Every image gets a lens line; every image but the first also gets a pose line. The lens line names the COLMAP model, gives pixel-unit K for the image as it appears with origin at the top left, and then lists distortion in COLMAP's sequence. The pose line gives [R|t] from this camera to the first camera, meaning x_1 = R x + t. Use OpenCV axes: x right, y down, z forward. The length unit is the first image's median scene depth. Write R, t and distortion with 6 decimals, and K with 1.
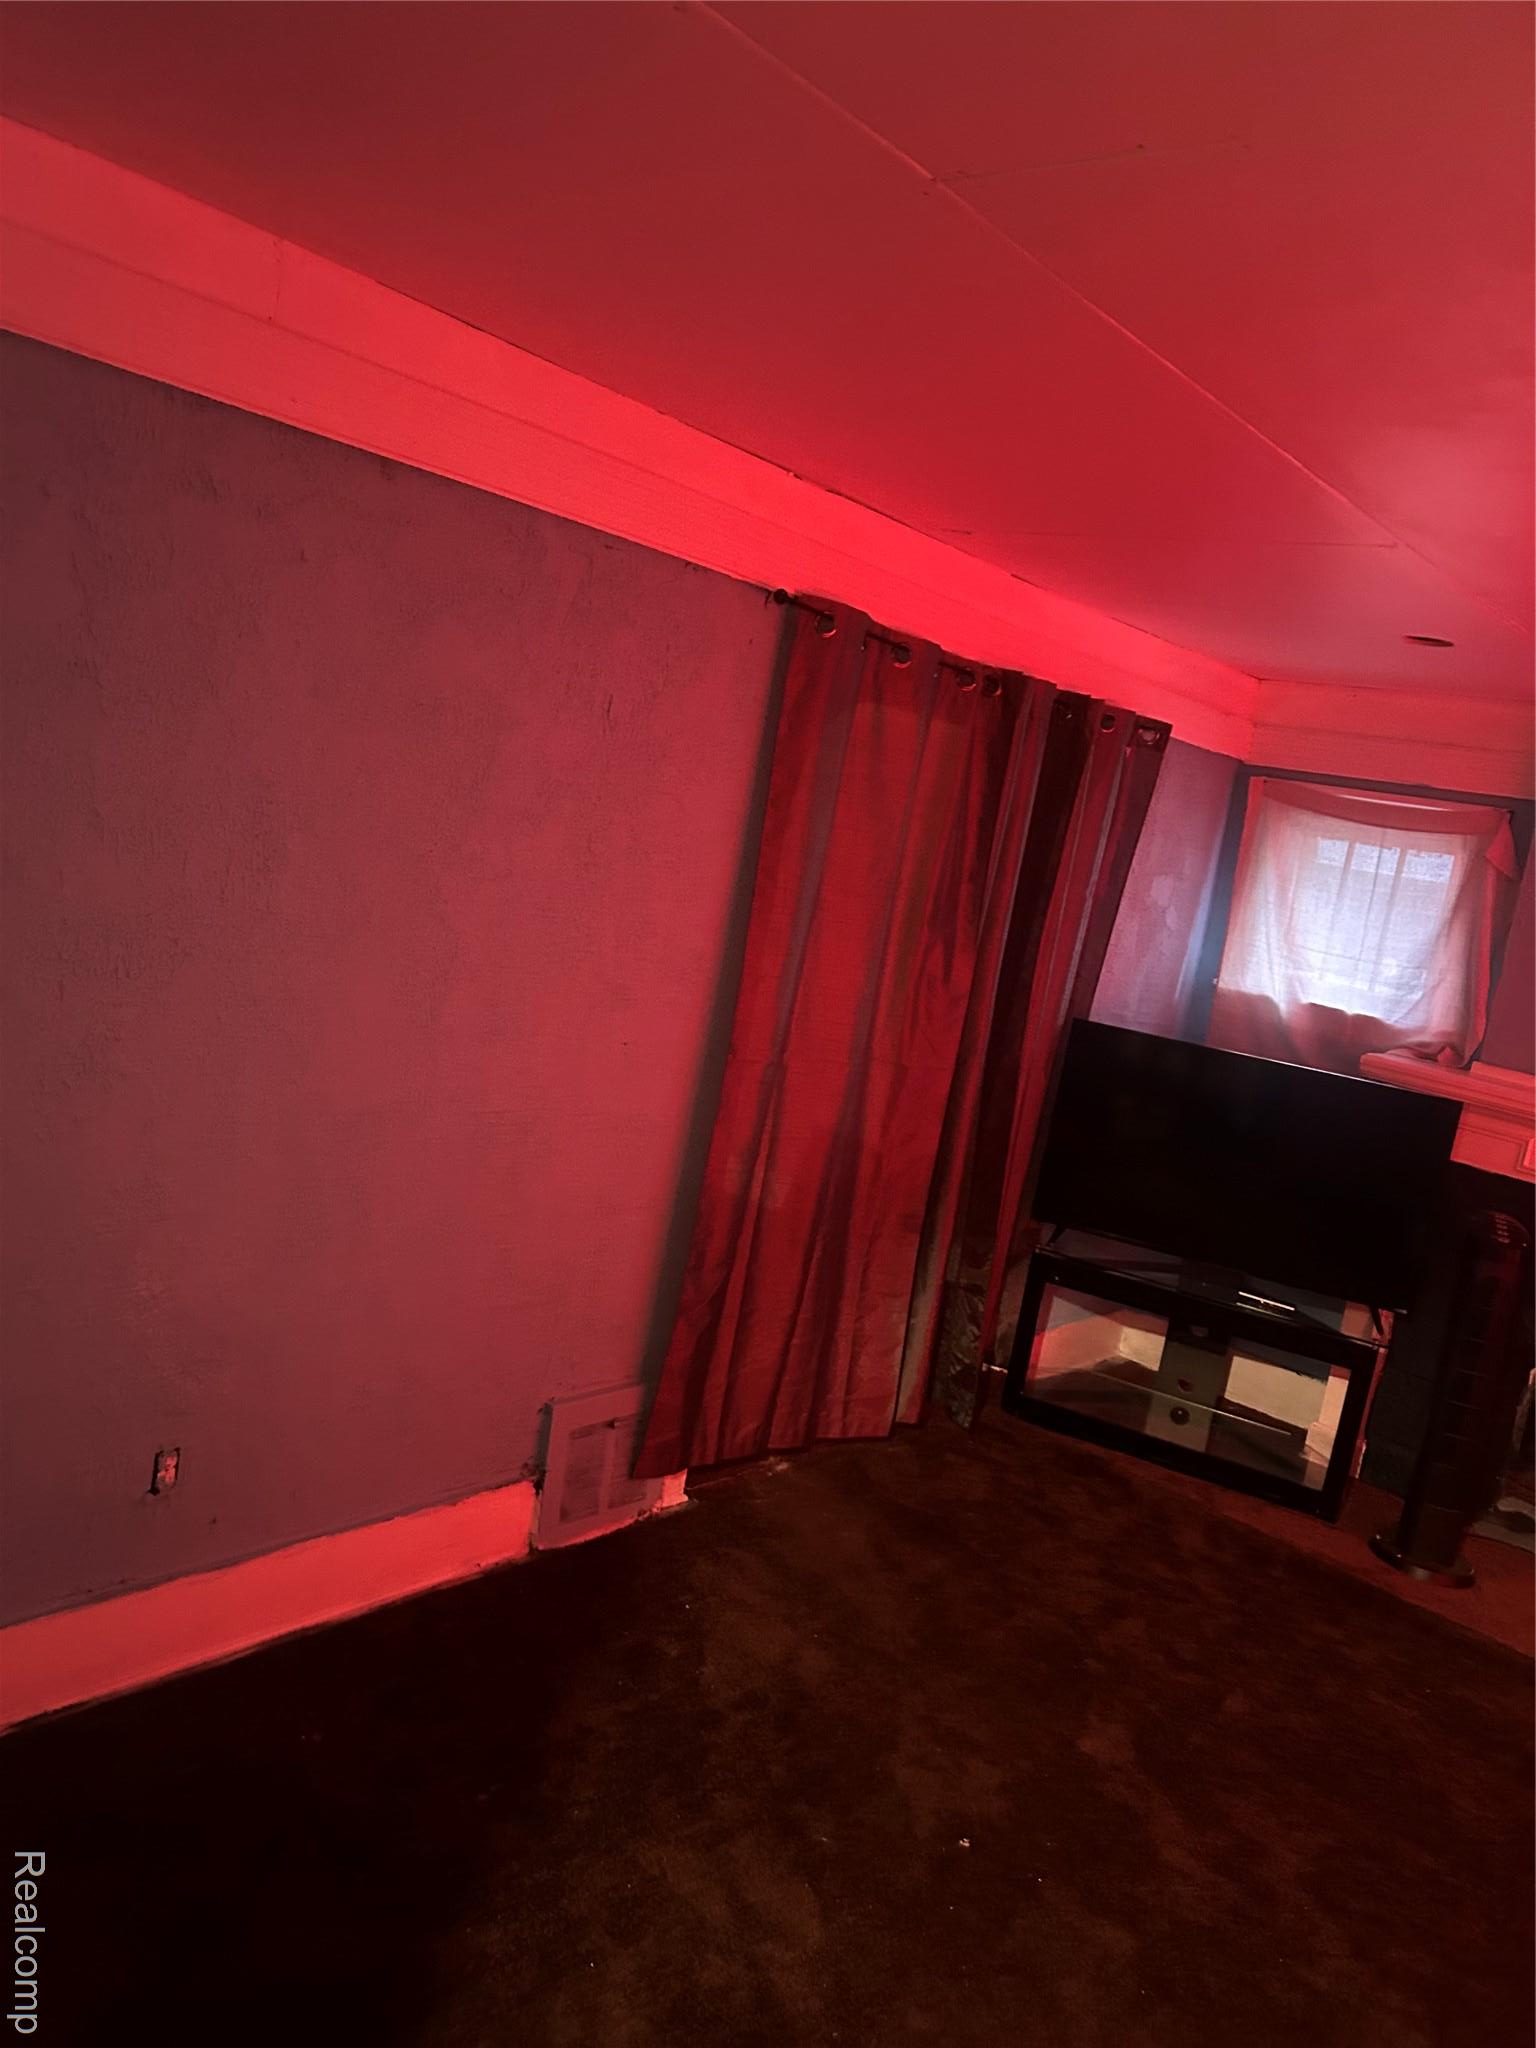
lens RADIAL K [[1580.2, 0, 760.2], [0, 1580.2, 1004.2], [0, 0, 1]] dist [0.023208, -0.004830]
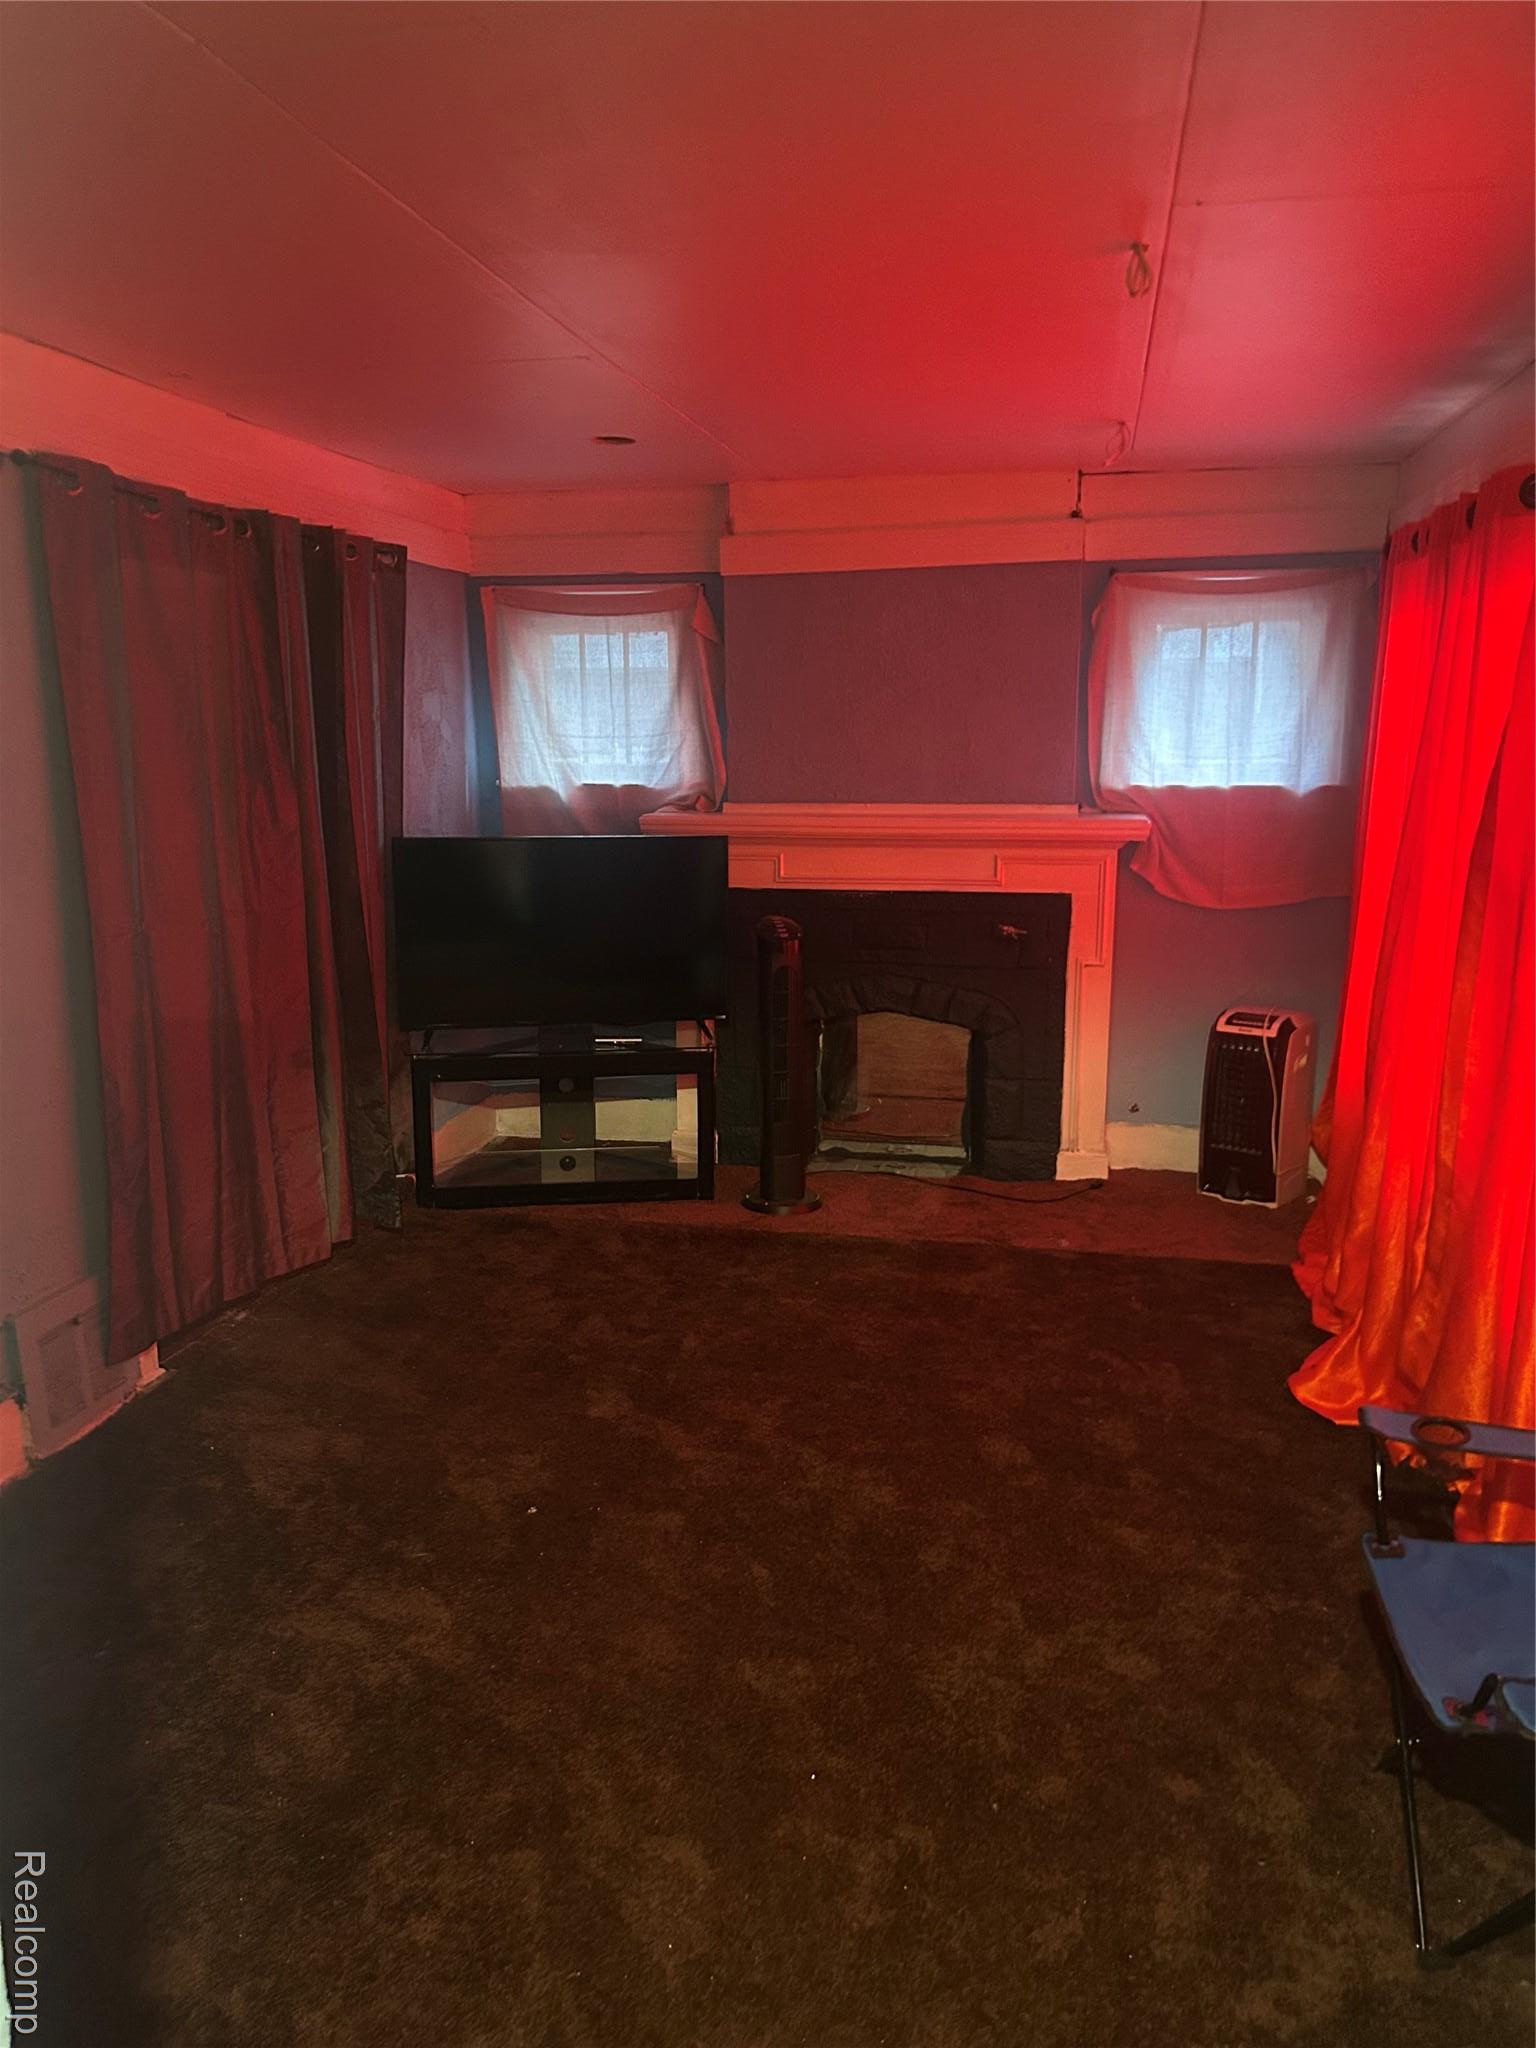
lens RADIAL K [[1547.3, 0, 778.0], [0, 1547.3, 1019.5], [0, 0, 1]] dist [0.138980, -0.187510]
pose [[0.858732, -0.271004, 0.434898, -0.077150], [0.221095, 0.961594, 0.162647, 0.013637], [-0.462273, -0.043516, 0.885669, -0.069499]]
